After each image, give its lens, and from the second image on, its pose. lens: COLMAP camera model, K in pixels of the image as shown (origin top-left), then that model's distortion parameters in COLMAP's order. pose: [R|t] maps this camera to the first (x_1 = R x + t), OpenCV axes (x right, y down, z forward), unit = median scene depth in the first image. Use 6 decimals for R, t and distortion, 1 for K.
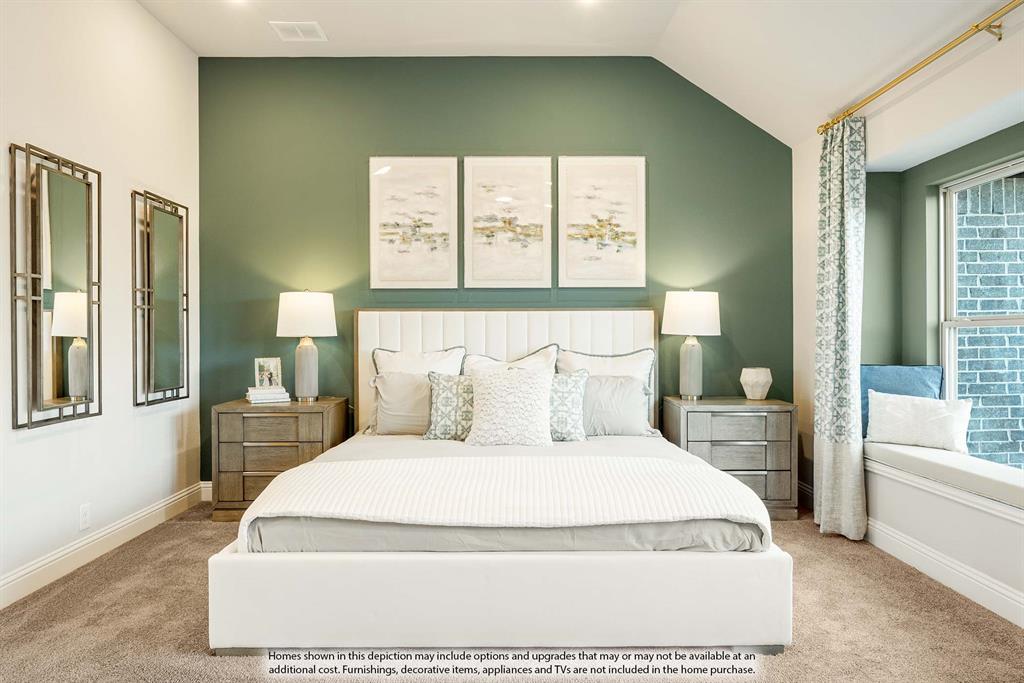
lens RADIAL K [[665.4, 0, 510.5], [0, 665.4, 342.2], [0, 0, 1]] dist [0.001384, 0.001790]
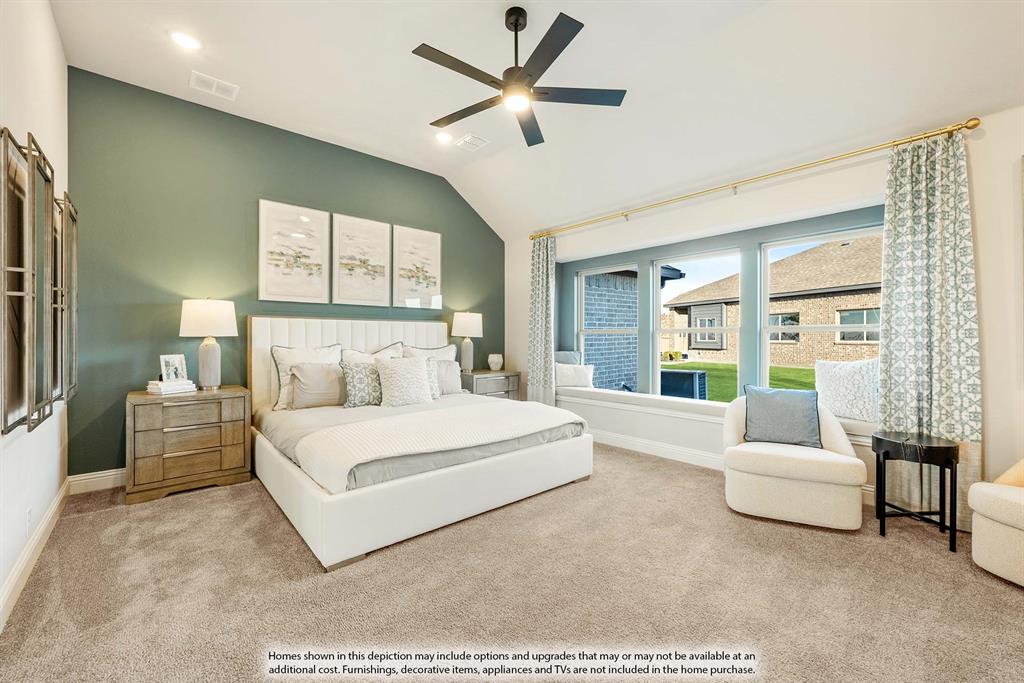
lens RADIAL K [[418.9, 0, 511.2], [0, 418.9, 340.5], [0, 0, 1]] dist [-0.004217, 0.000517]
pose [[0.748824, -0.000501, 0.662768, -0.400325], [0.002380, 0.999995, -0.001934, 0.001725], [-0.662764, 0.003025, 0.748822, 0.064221]]
